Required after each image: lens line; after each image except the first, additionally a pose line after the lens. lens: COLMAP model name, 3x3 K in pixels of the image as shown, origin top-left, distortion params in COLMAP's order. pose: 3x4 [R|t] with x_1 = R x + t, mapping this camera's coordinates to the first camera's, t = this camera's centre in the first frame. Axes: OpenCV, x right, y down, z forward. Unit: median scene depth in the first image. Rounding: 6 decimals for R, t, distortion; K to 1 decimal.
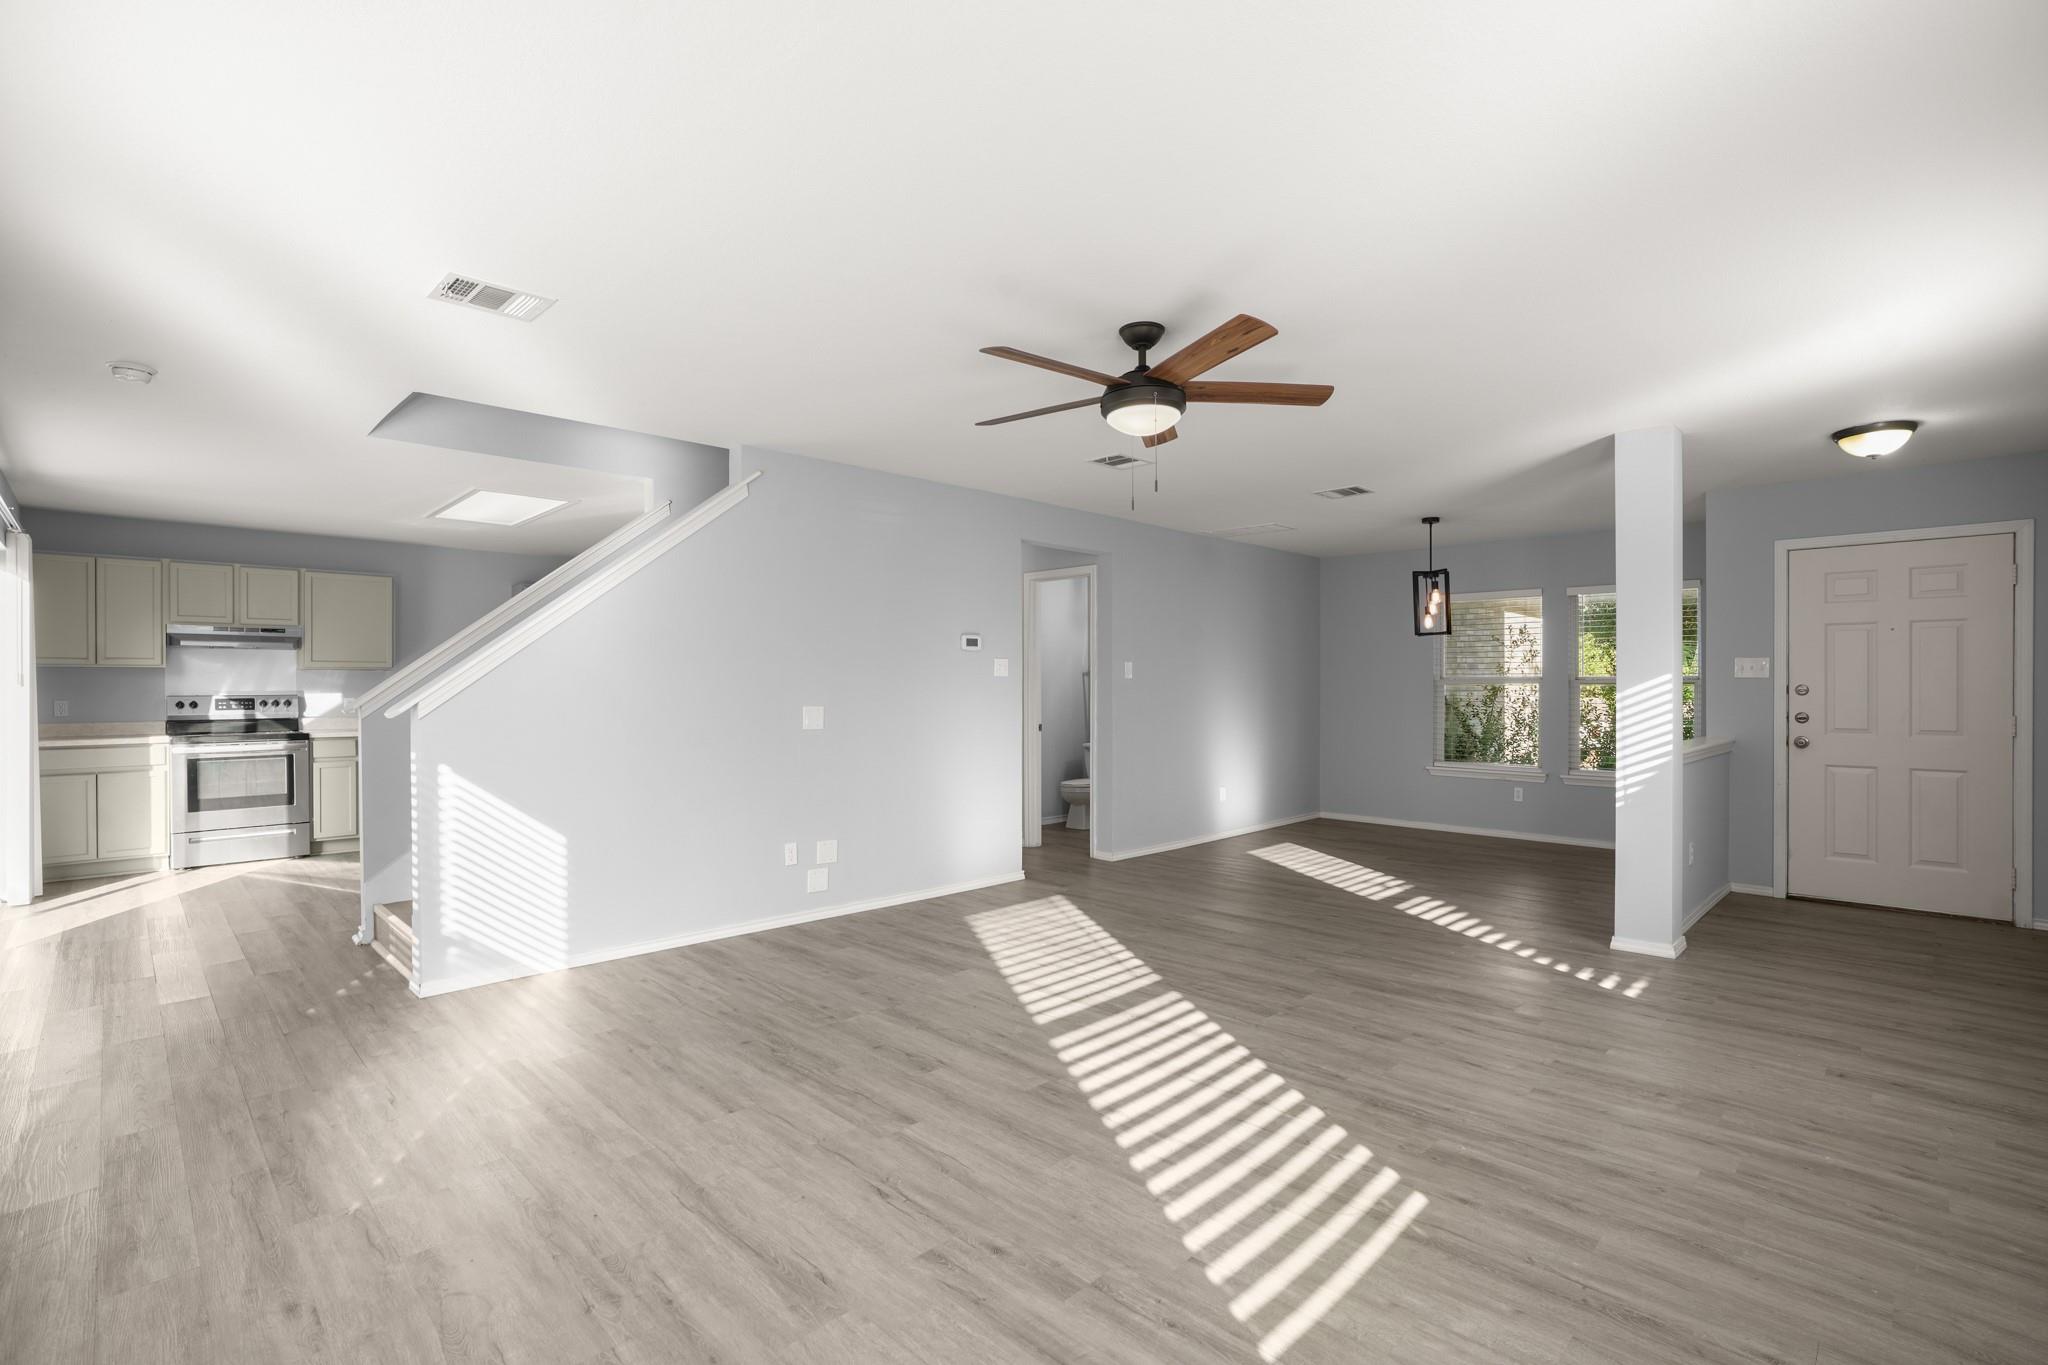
lens RADIAL K [[948.3, 0, 1024.0], [0, 948.3, 682.5], [0, 0, 1]] dist [-0.066051, 0.034276]
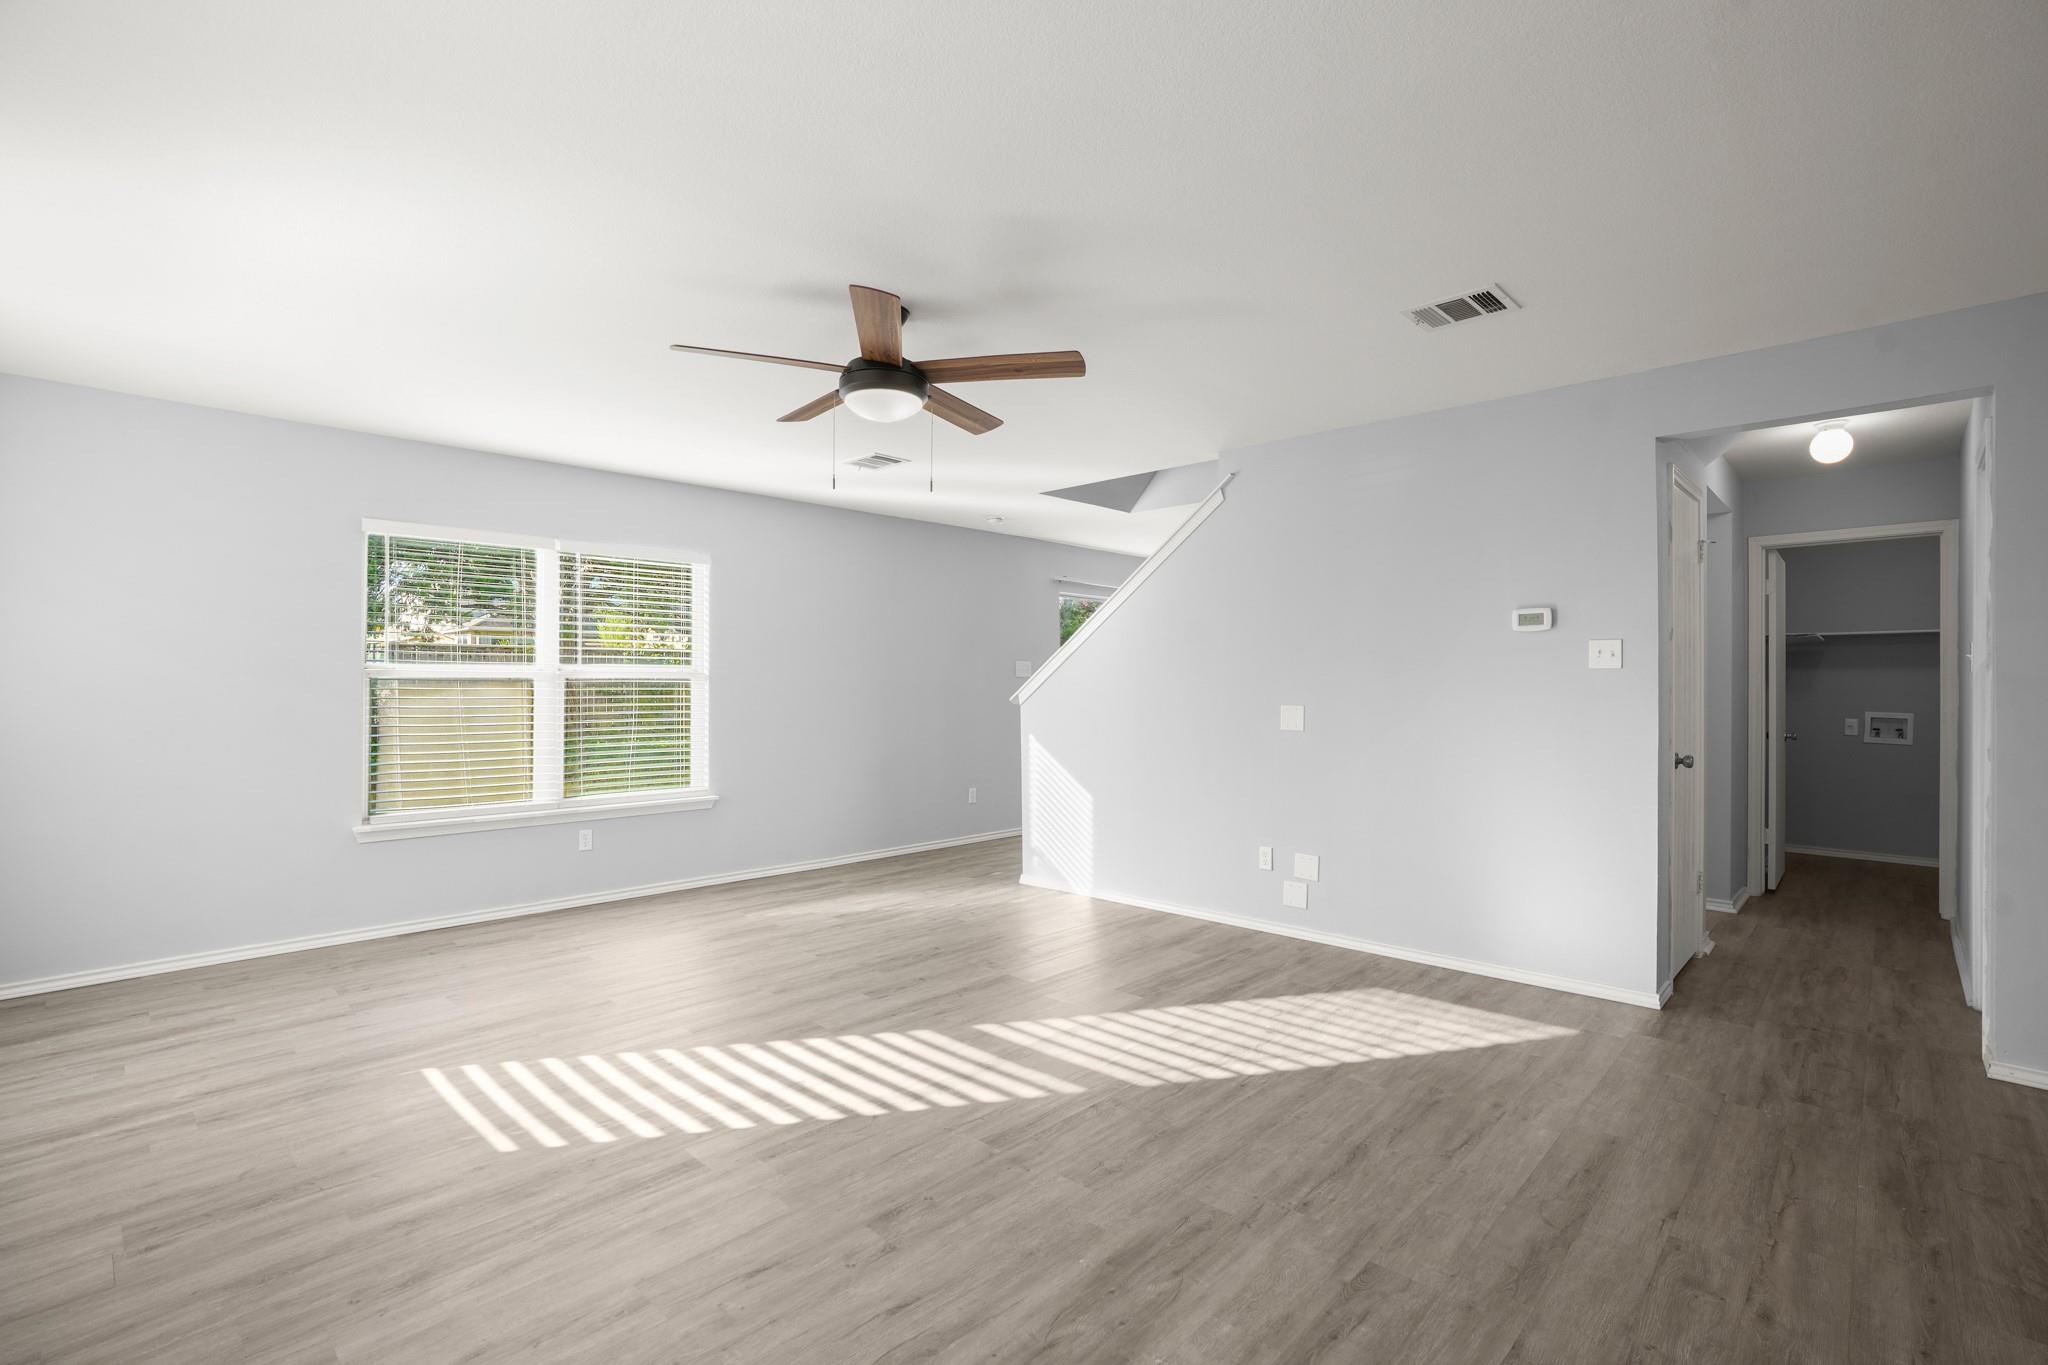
lens RADIAL K [[932.5, 0, 1024.0], [0, 932.5, 682.5], [0, 0, 1]] dist [-0.062980, 0.030633]
pose [[0.022810, -0.003866, -0.999732, 0.917798], [0.002040, 0.999991, -0.003820, 0.007218], [0.999738, -0.001952, 0.022818, 0.960526]]
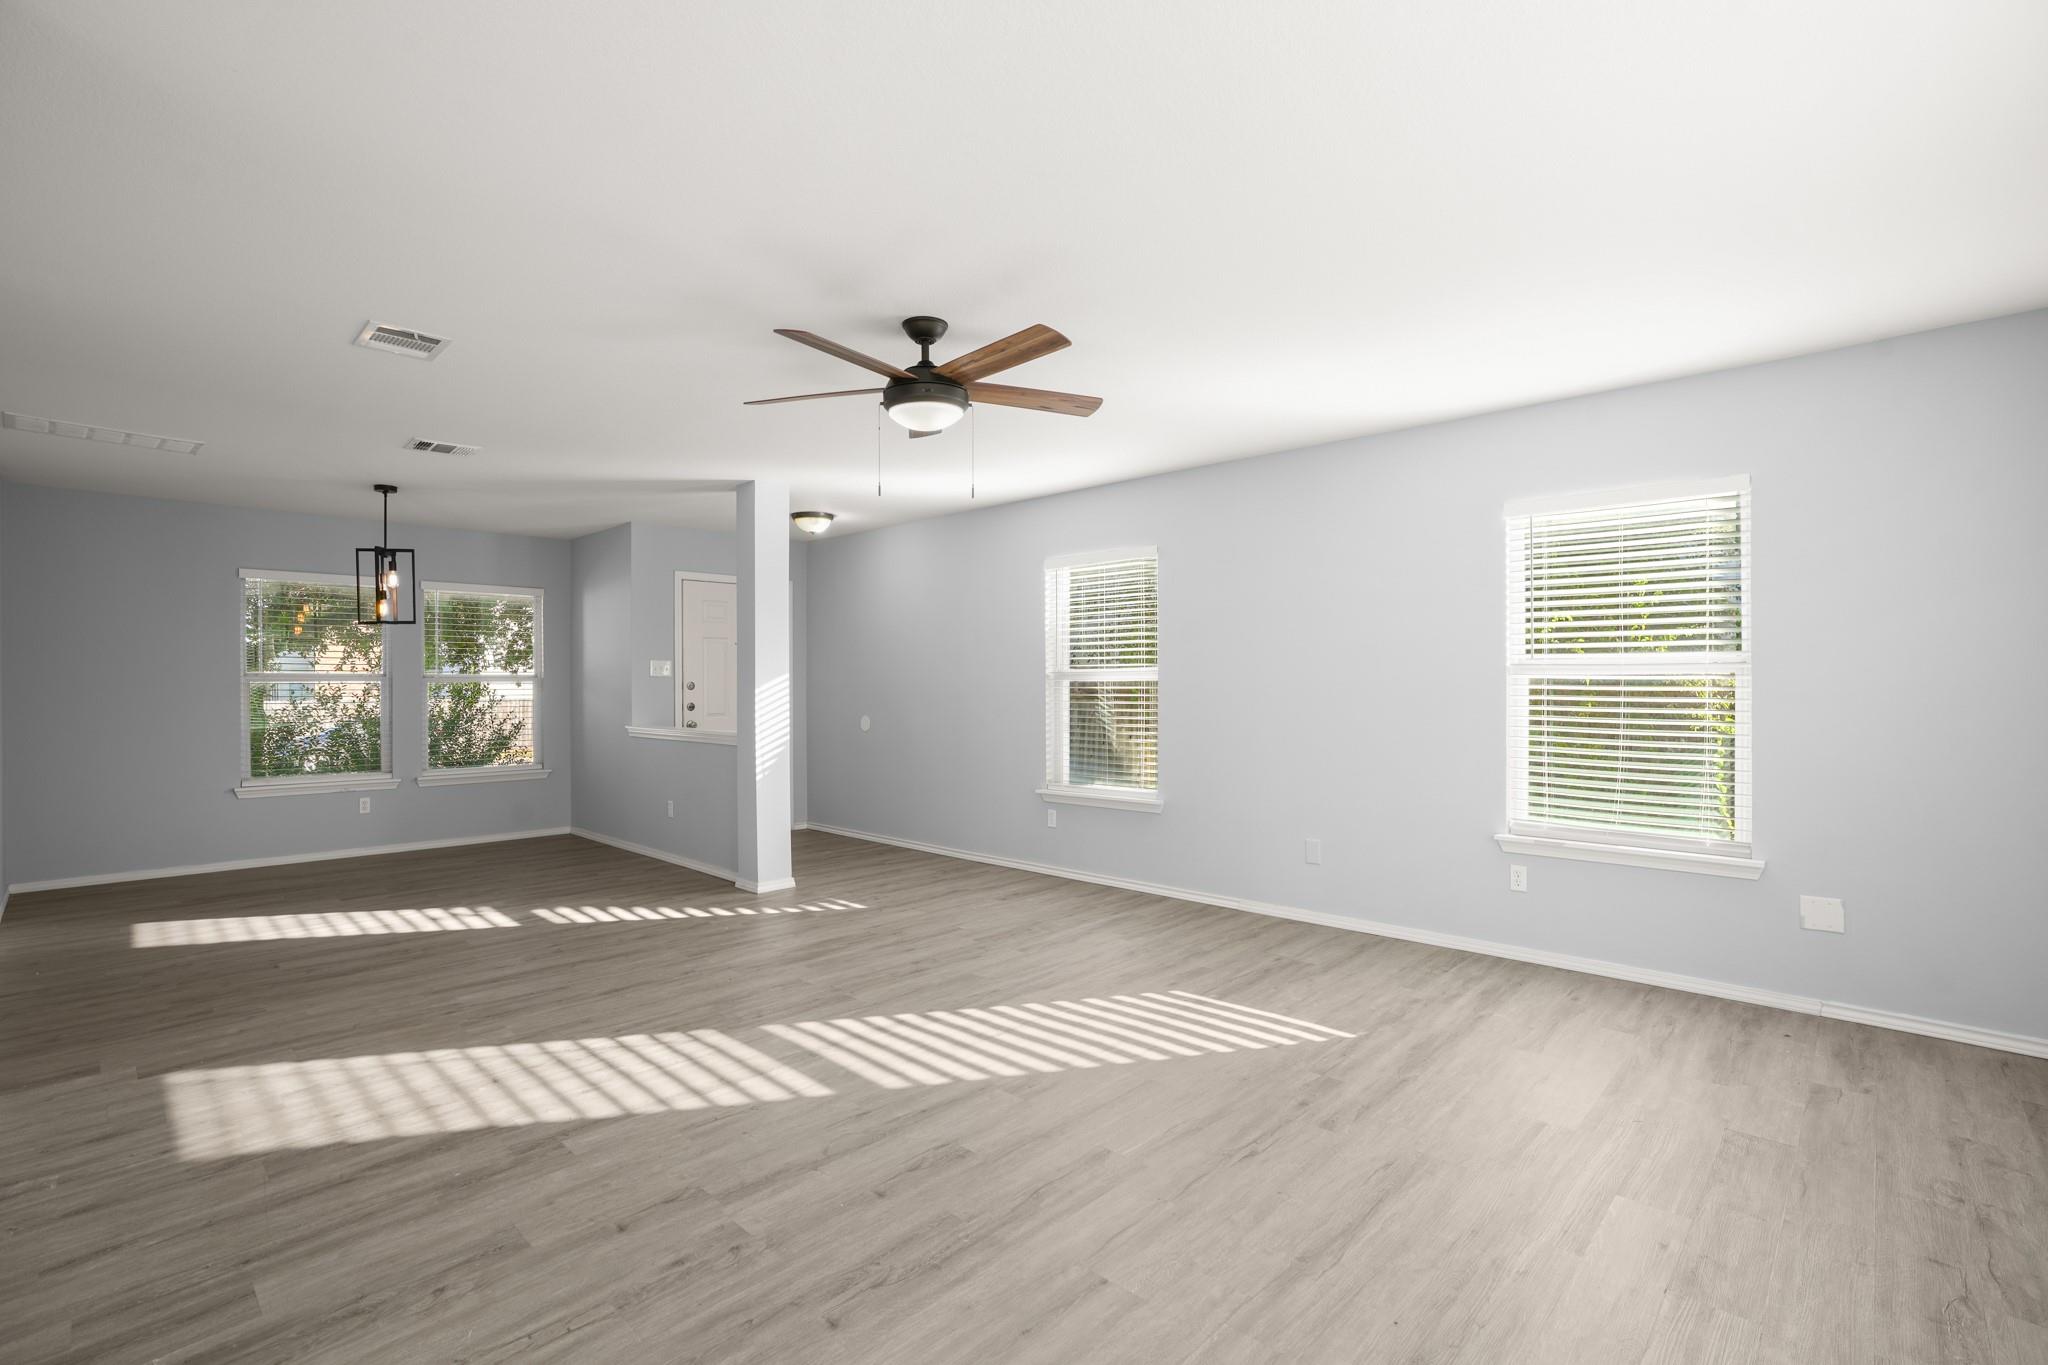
lens RADIAL K [[948.3, 0, 1024.0], [0, 948.3, 682.5], [0, 0, 1]] dist [-0.066051, 0.034276]
pose [[-0.028373, -0.001289, 0.999597, -0.751525], [-0.000621, 0.999999, 0.001272, 0.002020], [-0.999597, -0.000585, -0.028373, 0.797580]]
